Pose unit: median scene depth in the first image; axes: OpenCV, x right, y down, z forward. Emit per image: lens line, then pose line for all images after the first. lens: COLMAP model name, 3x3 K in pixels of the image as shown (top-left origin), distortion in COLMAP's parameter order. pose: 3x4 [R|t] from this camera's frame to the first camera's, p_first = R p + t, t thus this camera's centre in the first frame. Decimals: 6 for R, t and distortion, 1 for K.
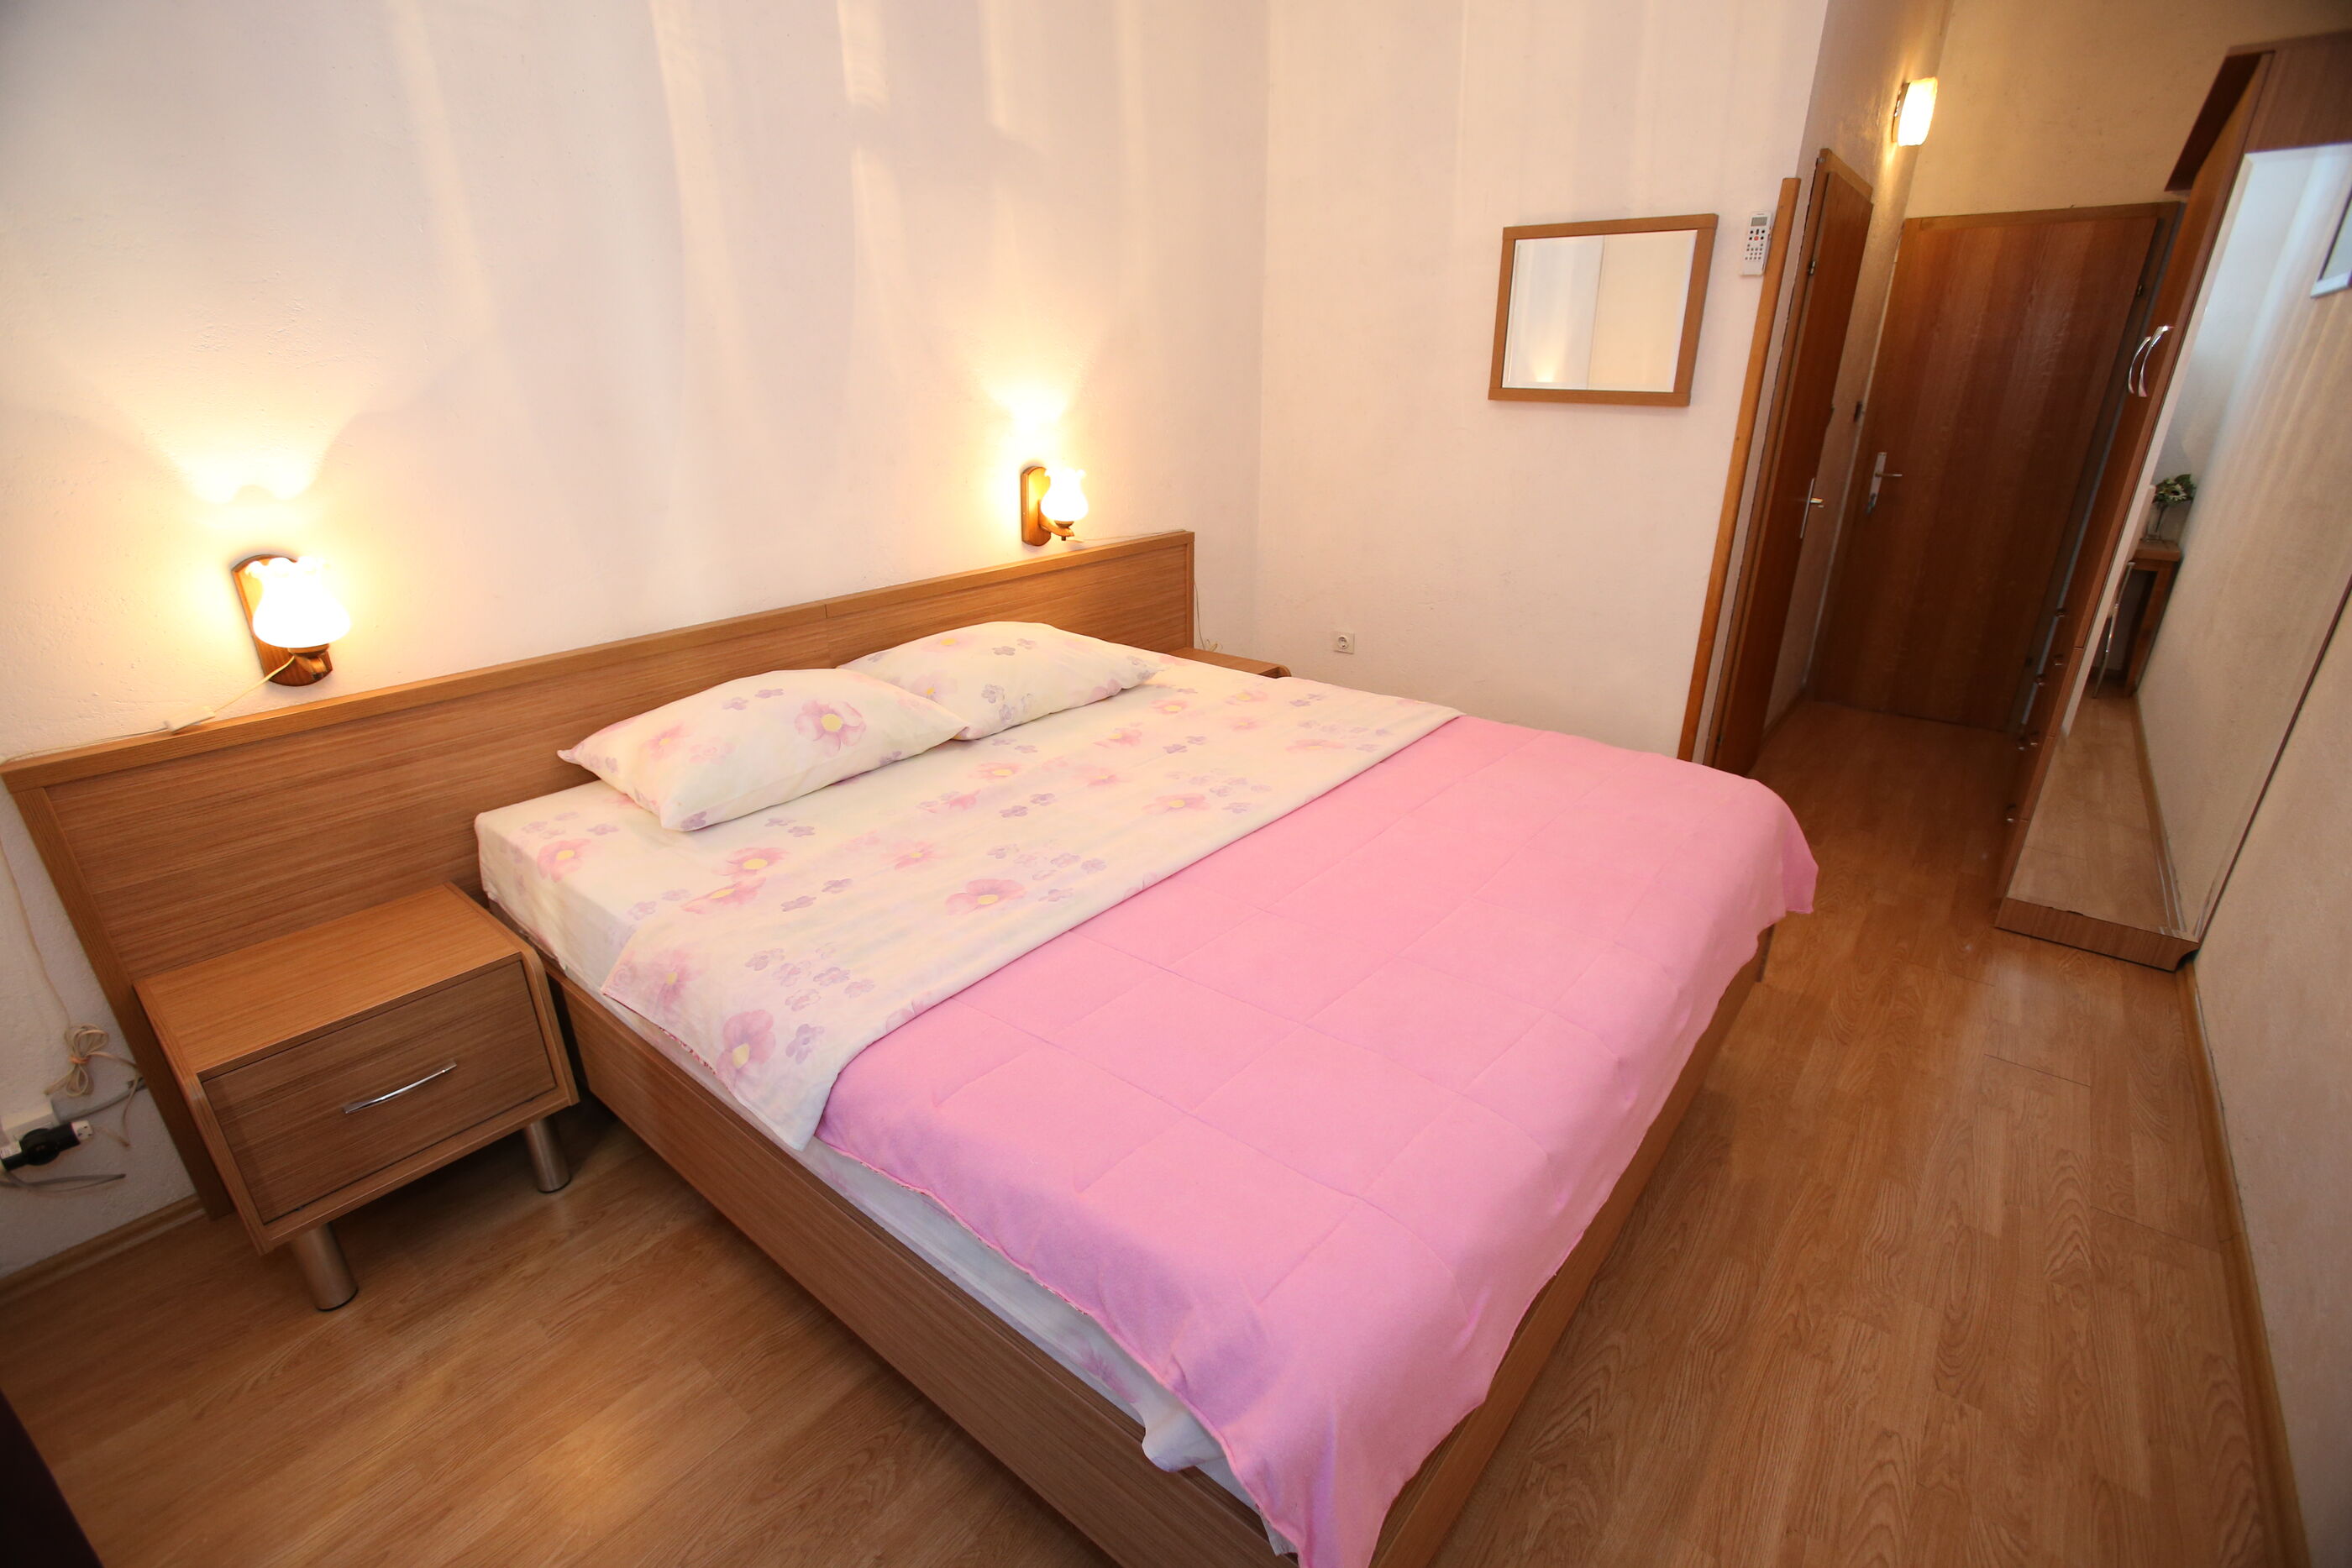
lens RADIAL K [[1067.0, 0, 1169.0], [0, 1067.0, 806.9], [0, 0, 1]] dist [-0.076795, 0.033149]
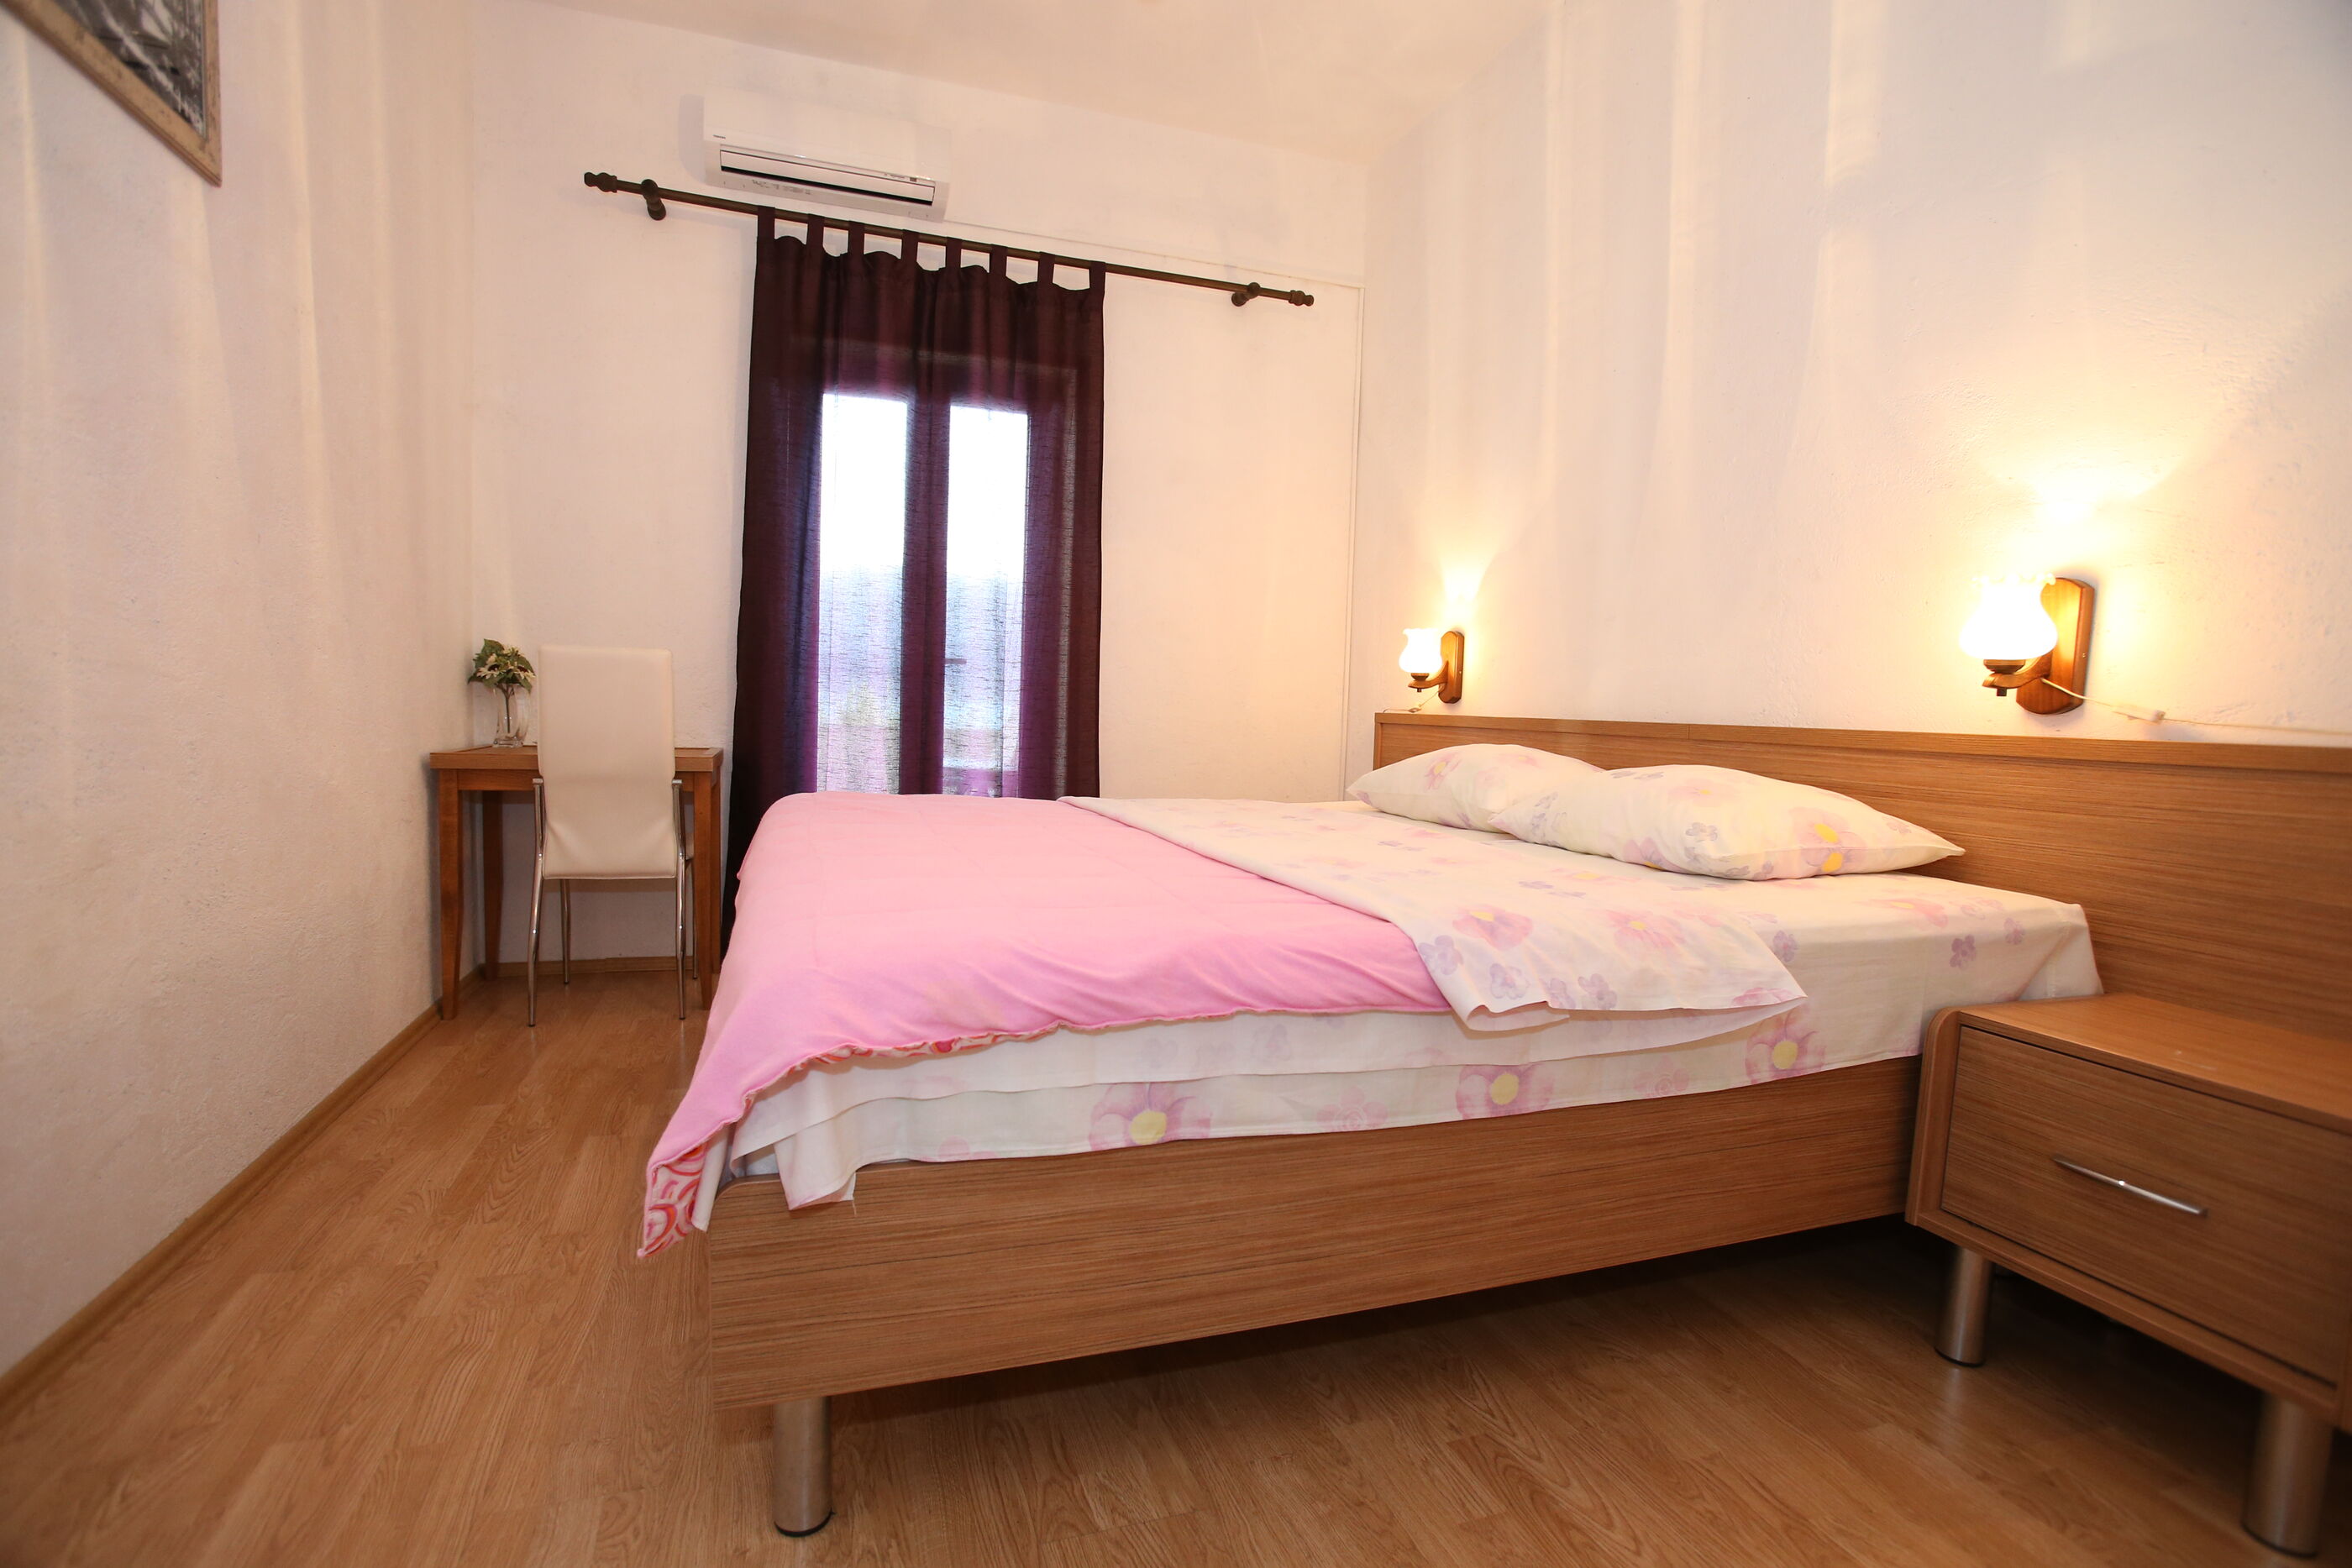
lens RADIAL K [[1110.5, 0, 1169.2], [0, 1110.5, 806.9], [0, 0, 1]] dist [-0.079840, 0.037674]
pose [[-0.523788, 0.067561, -0.849166, 0.947838], [-0.355121, 0.888779, 0.289760, -0.307363], [0.774297, 0.453330, -0.441539, 1.393868]]
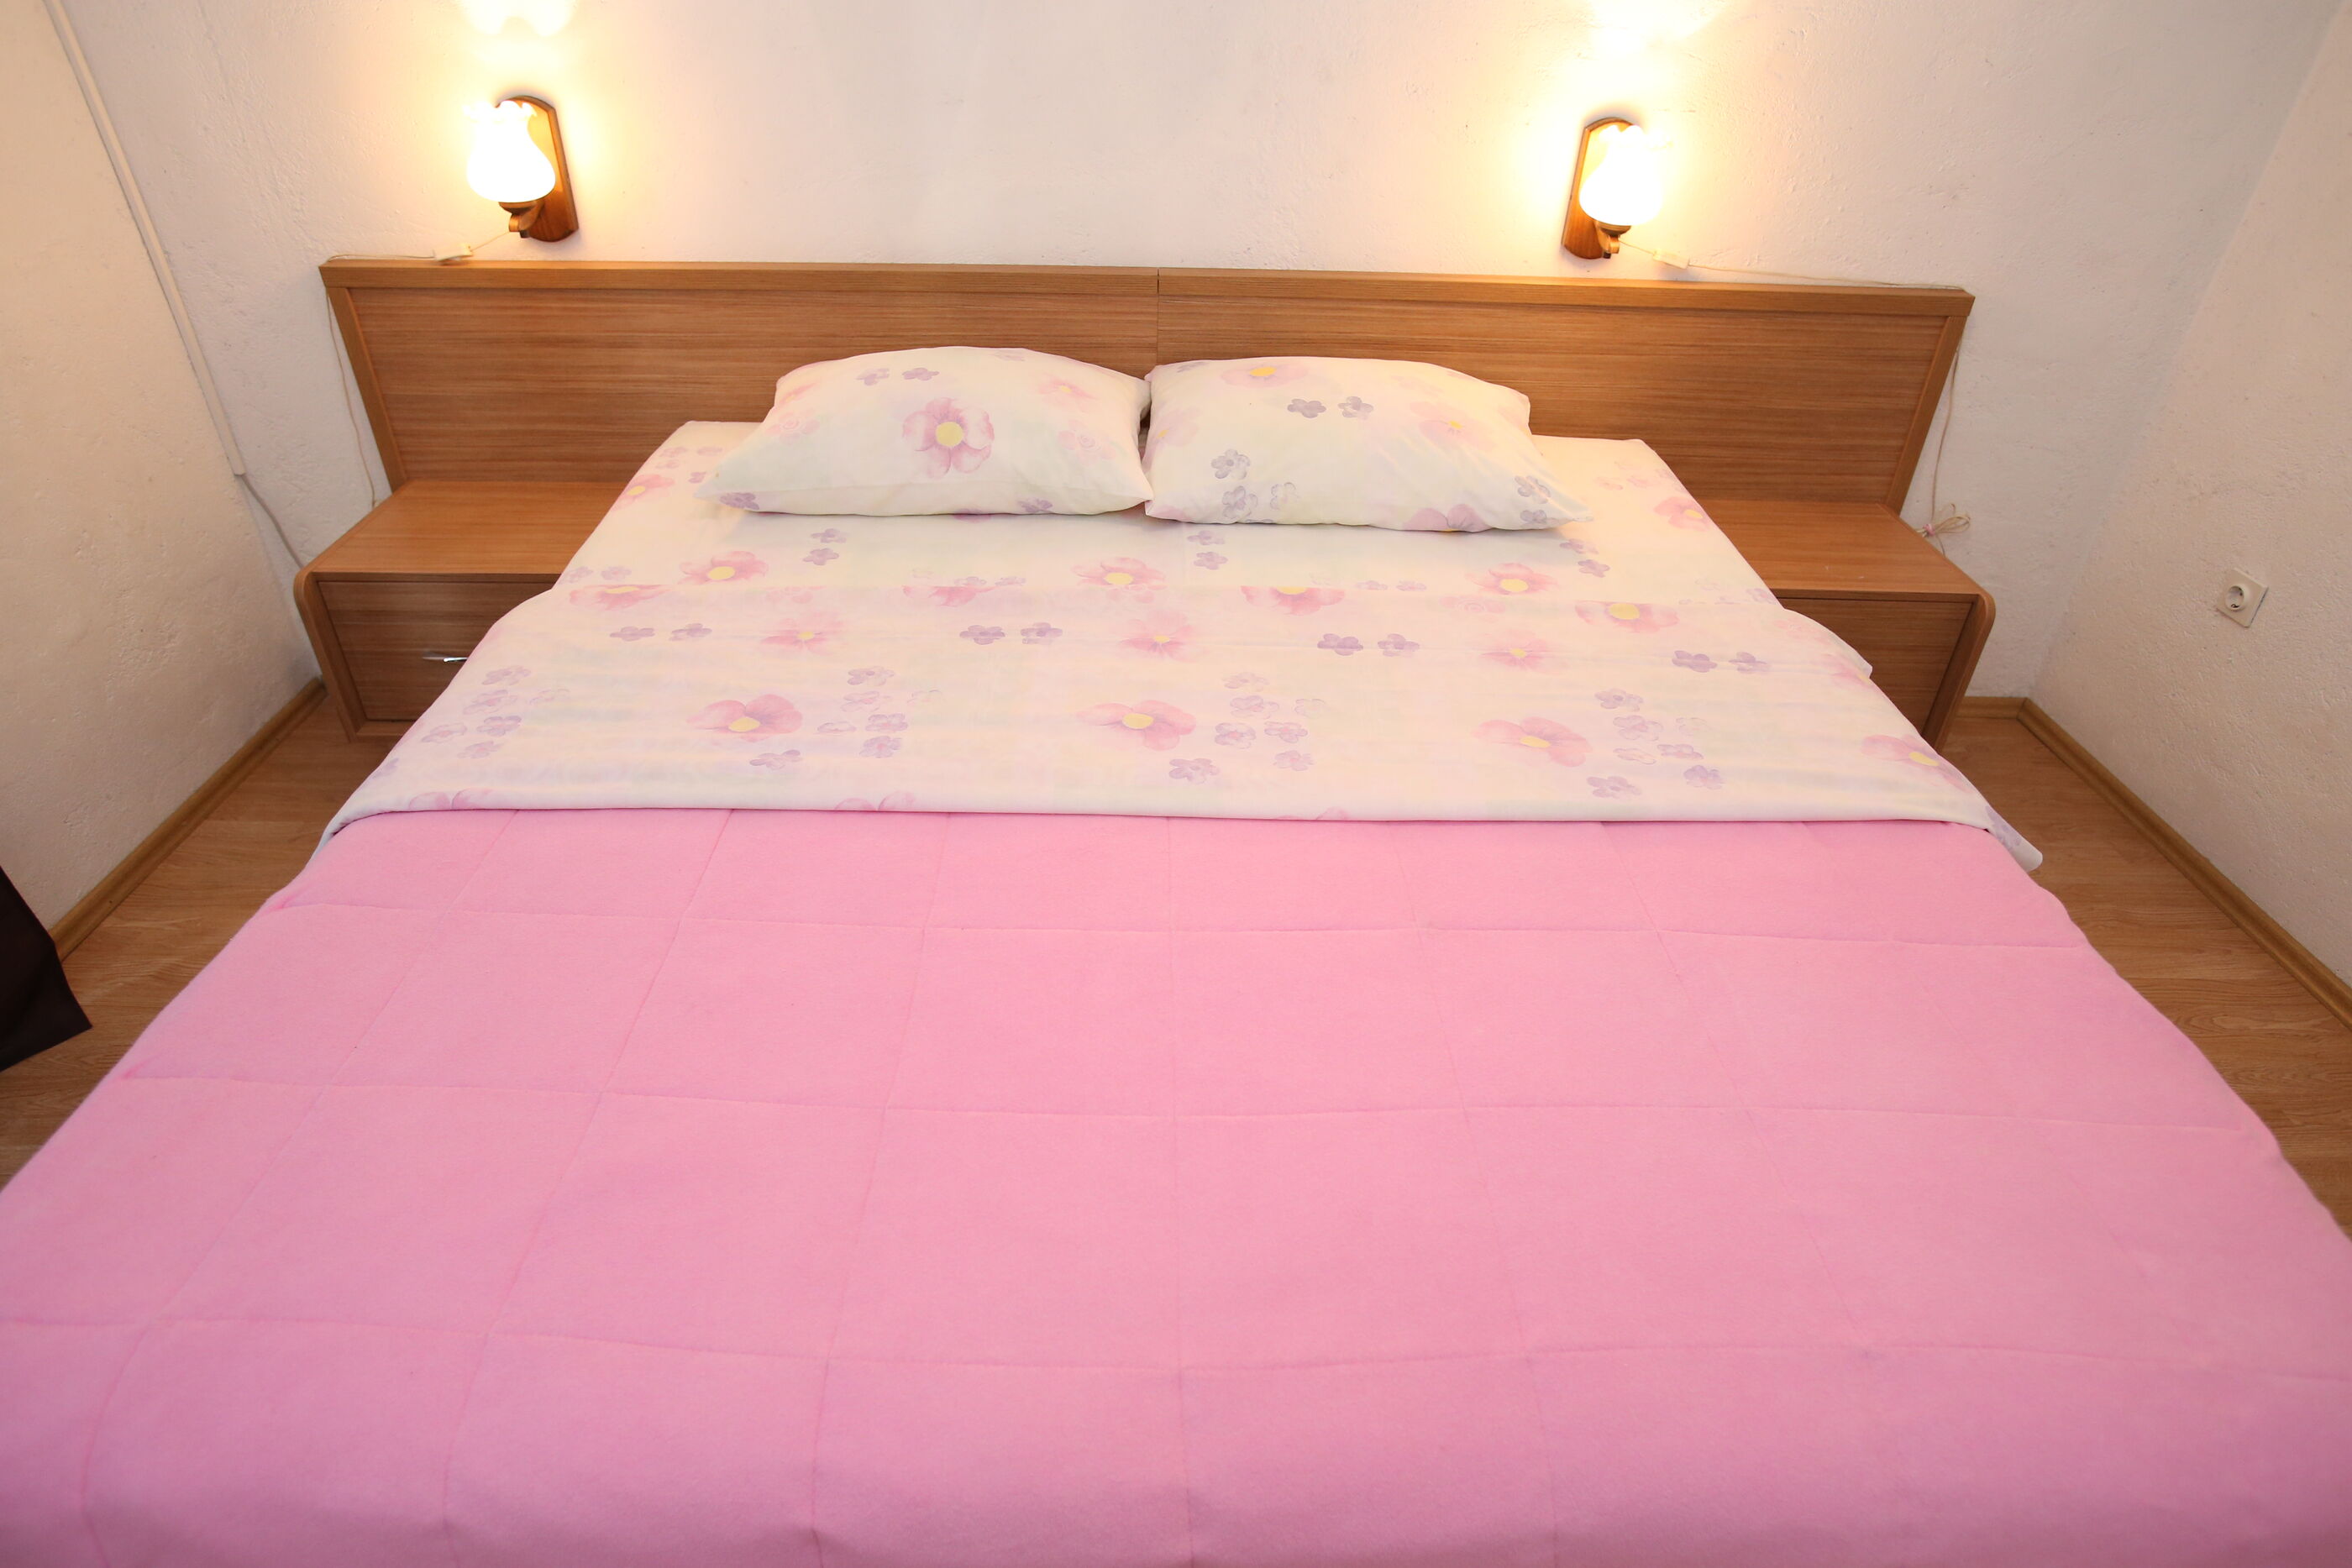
lens RADIAL K [[1372.7, 0, 1167.9], [0, 1372.7, 796.3], [0, 0, 1]] dist [-0.086055, 0.078162]
pose [[0.644798, 0.447445, -0.619701, 0.510415], [-0.318717, 0.894297, 0.314089, -0.210854], [0.694734, -0.005015, 0.719249, 0.433416]]
